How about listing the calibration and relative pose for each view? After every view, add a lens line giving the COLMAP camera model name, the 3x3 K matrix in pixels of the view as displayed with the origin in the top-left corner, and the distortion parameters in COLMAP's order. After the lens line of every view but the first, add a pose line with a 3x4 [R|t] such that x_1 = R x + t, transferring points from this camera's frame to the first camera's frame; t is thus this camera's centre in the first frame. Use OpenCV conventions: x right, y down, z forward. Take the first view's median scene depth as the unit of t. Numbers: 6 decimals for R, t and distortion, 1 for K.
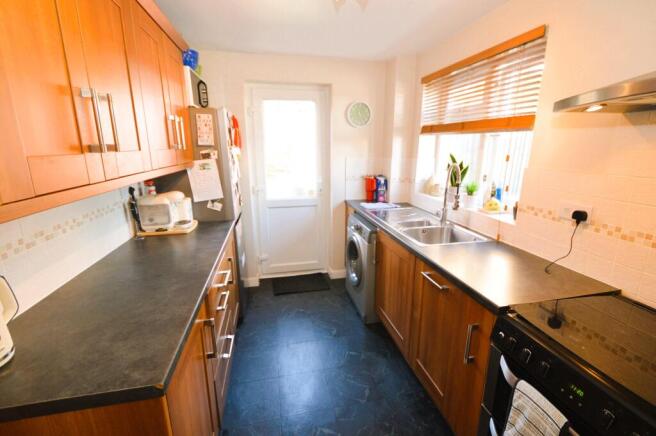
lens RADIAL K [[291.2, 0, 329.9], [0, 291.2, 215.5], [0, 0, 1]] dist [0.000236, -0.000356]
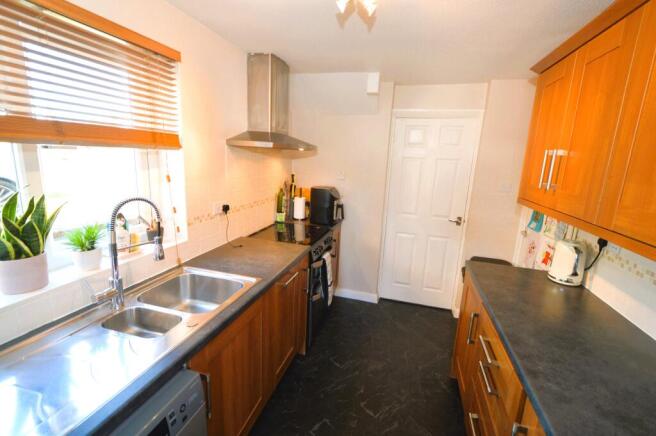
lens RADIAL K [[291.2, 0, 329.9], [0, 291.2, 215.5], [0, 0, 1]] dist [0.000236, -0.000356]
pose [[-0.875026, -0.142312, 0.462684, -0.291211], [0.068696, 0.909630, 0.409700, -0.468449], [-0.479177, 0.390282, -0.786174, 1.650899]]
